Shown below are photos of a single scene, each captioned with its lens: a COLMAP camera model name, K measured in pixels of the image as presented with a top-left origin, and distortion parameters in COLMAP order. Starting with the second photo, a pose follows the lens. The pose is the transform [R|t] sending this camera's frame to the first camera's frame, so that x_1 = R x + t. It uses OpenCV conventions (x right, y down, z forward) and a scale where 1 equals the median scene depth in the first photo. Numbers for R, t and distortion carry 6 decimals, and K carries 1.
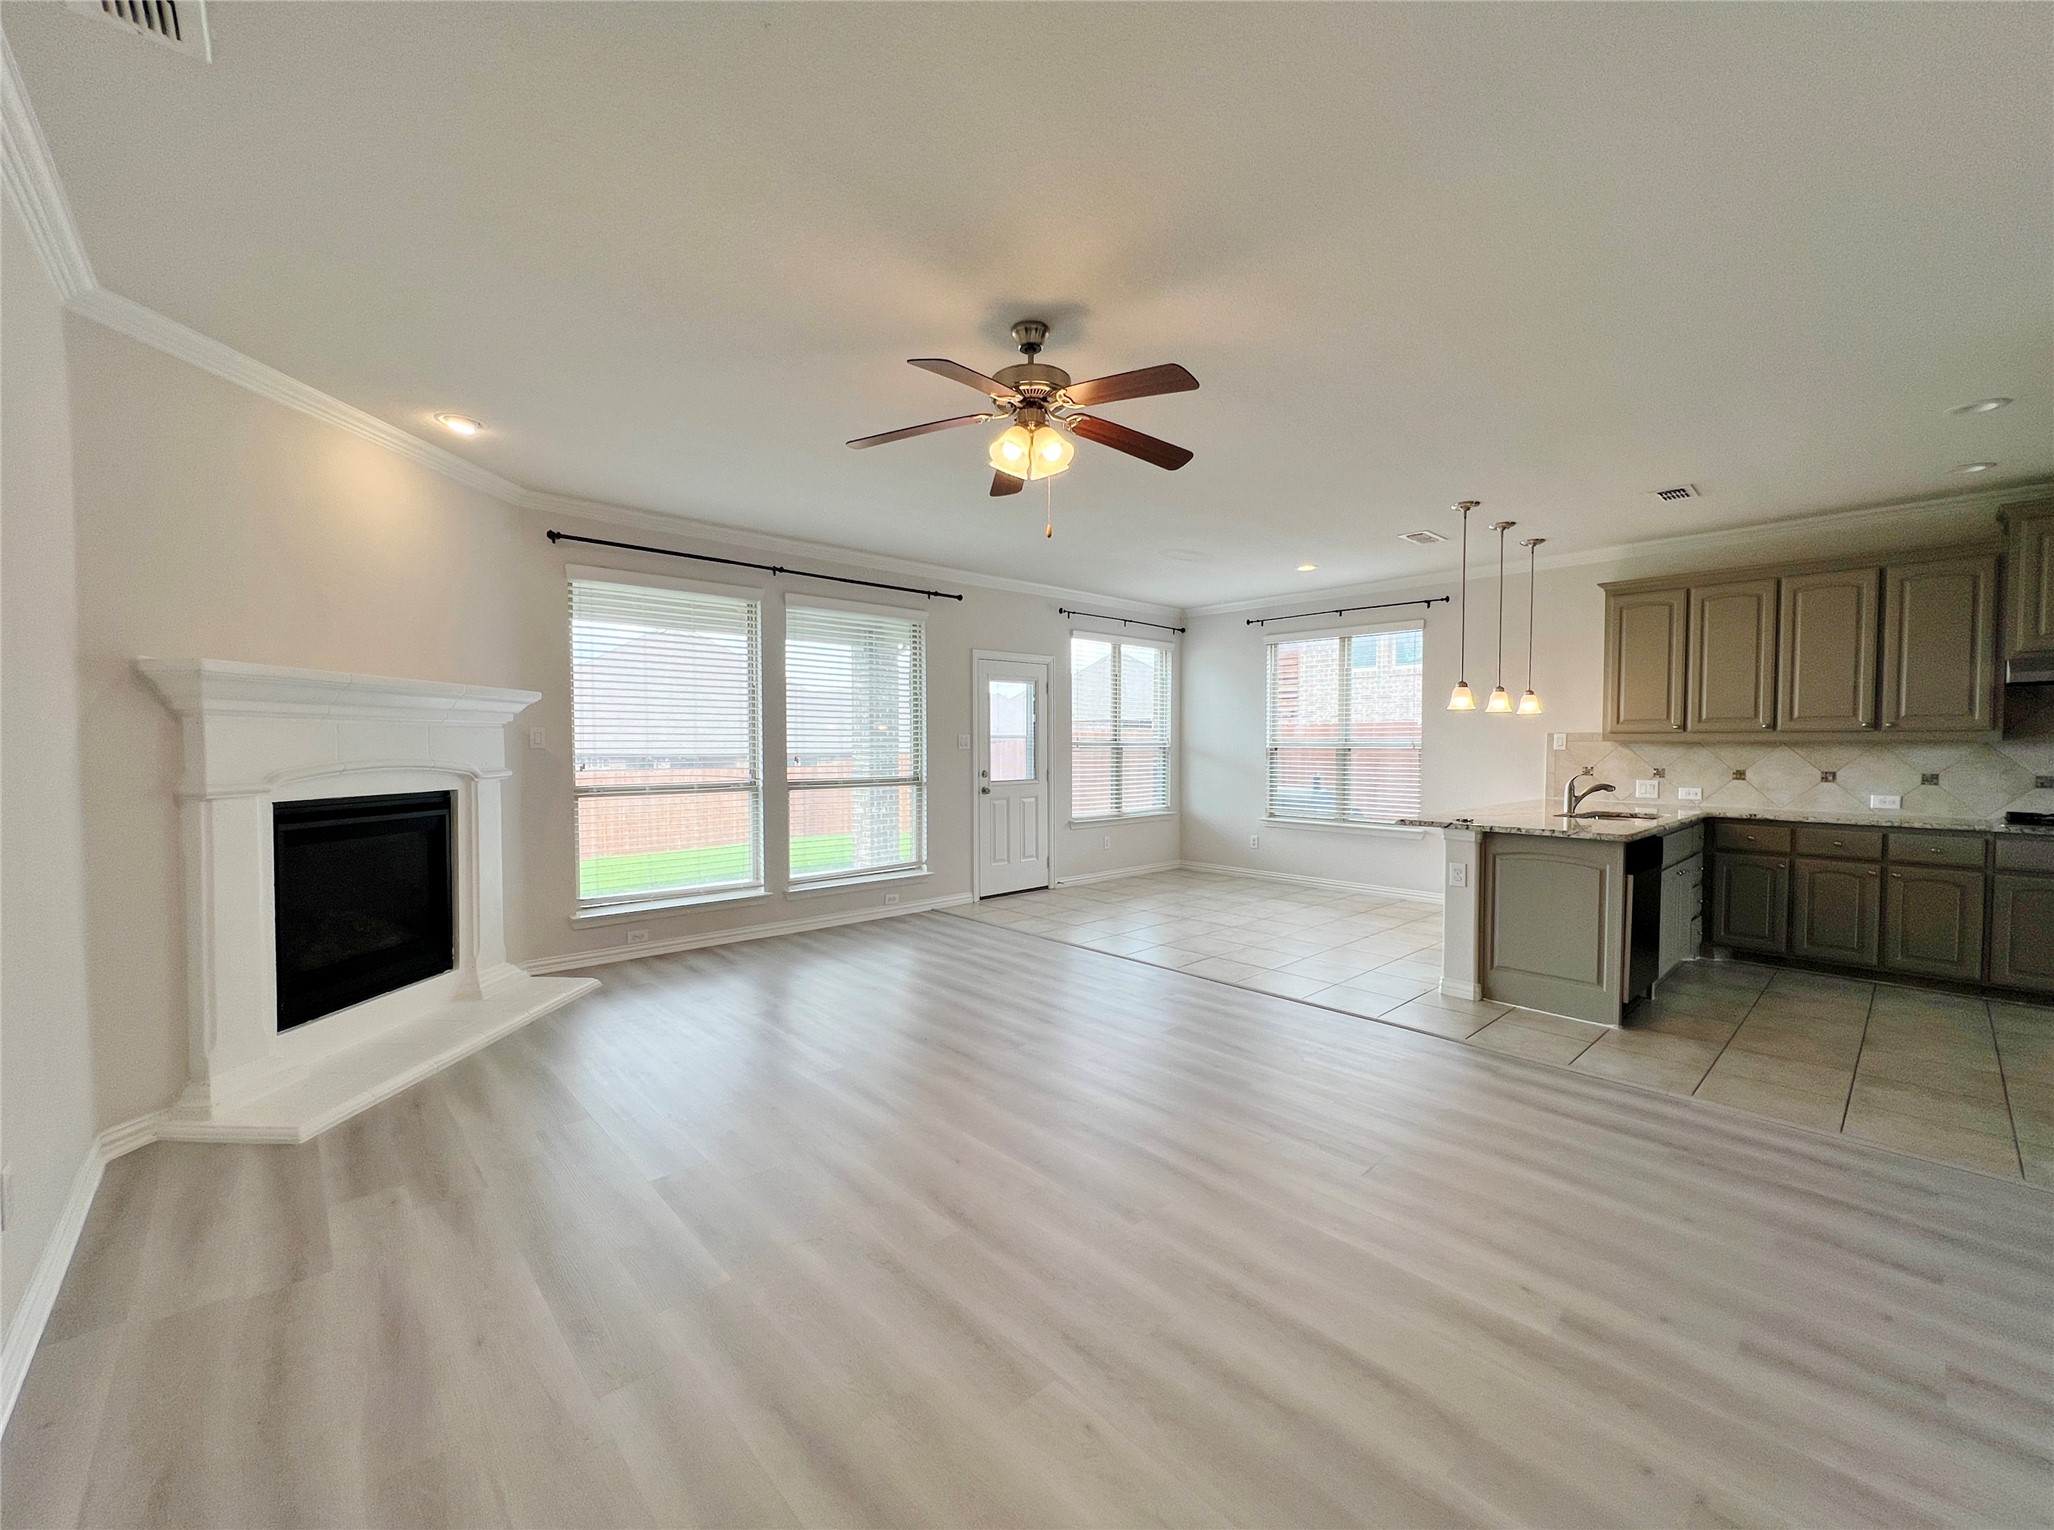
lens RADIAL K [[829.0, 0, 1031.2], [0, 829.0, 778.2], [0, 0, 1]] dist [0.000658, 0.000029]
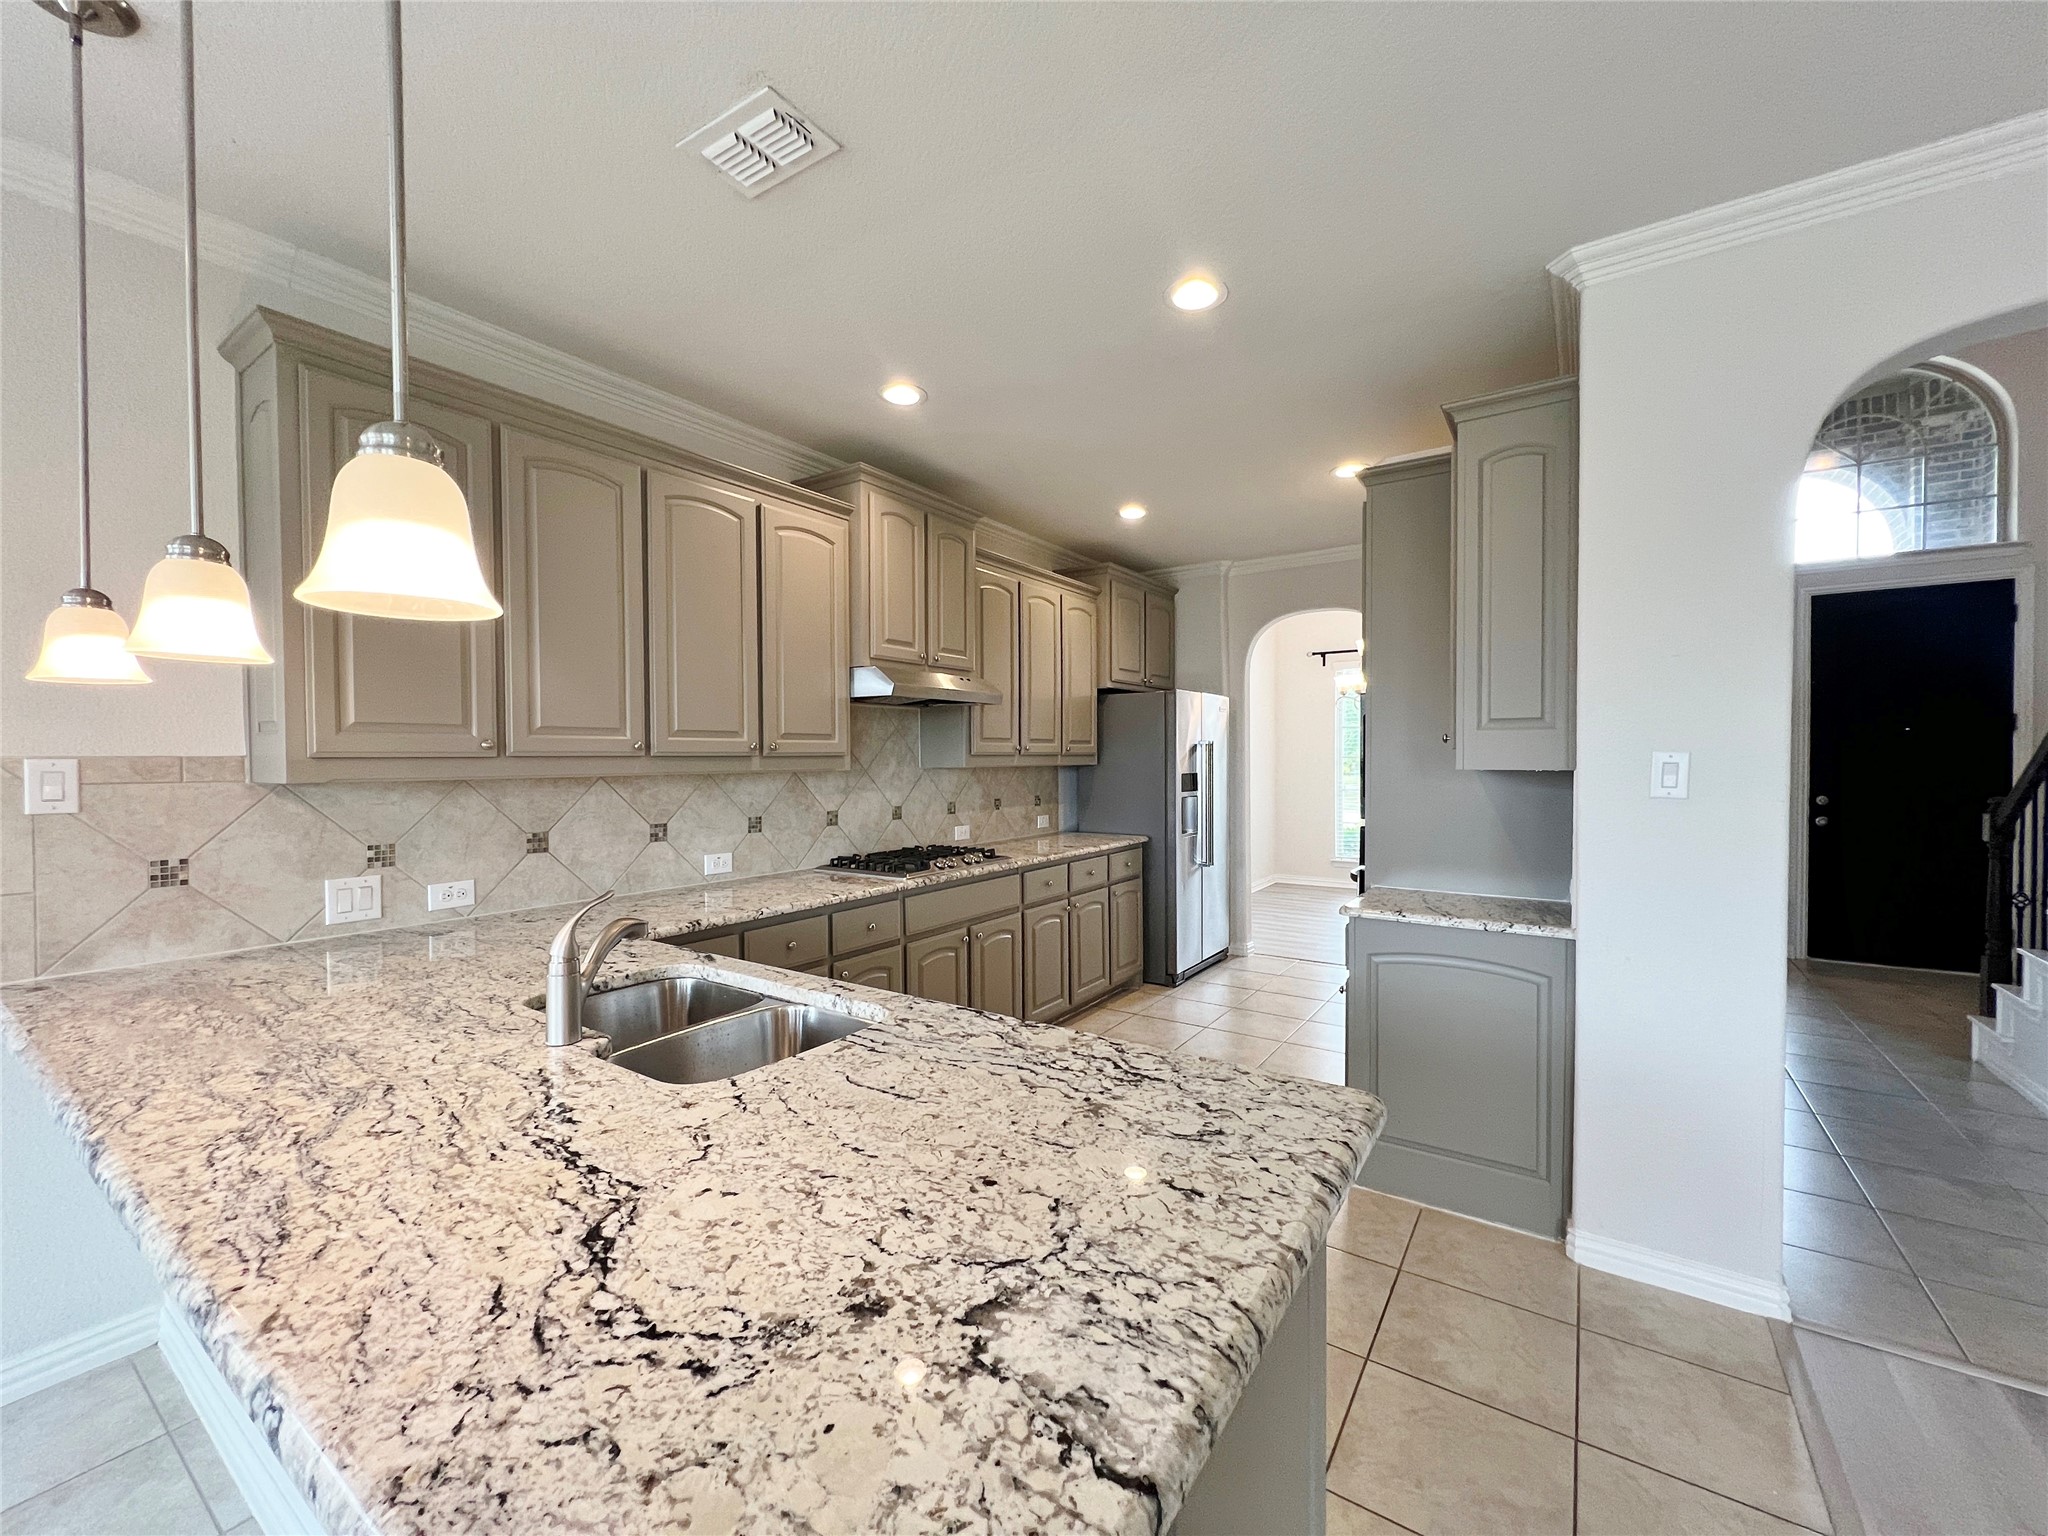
lens RADIAL K [[826.5, 0, 1022.7], [0, 826.5, 771.0], [0, 0, 1]] dist [0.000658, 0.000029]
pose [[-0.223777, -0.017211, 0.974488, 0.323482], [0.045807, 0.998553, 0.028155, -0.050362], [-0.973563, 0.050939, -0.222665, 0.872474]]
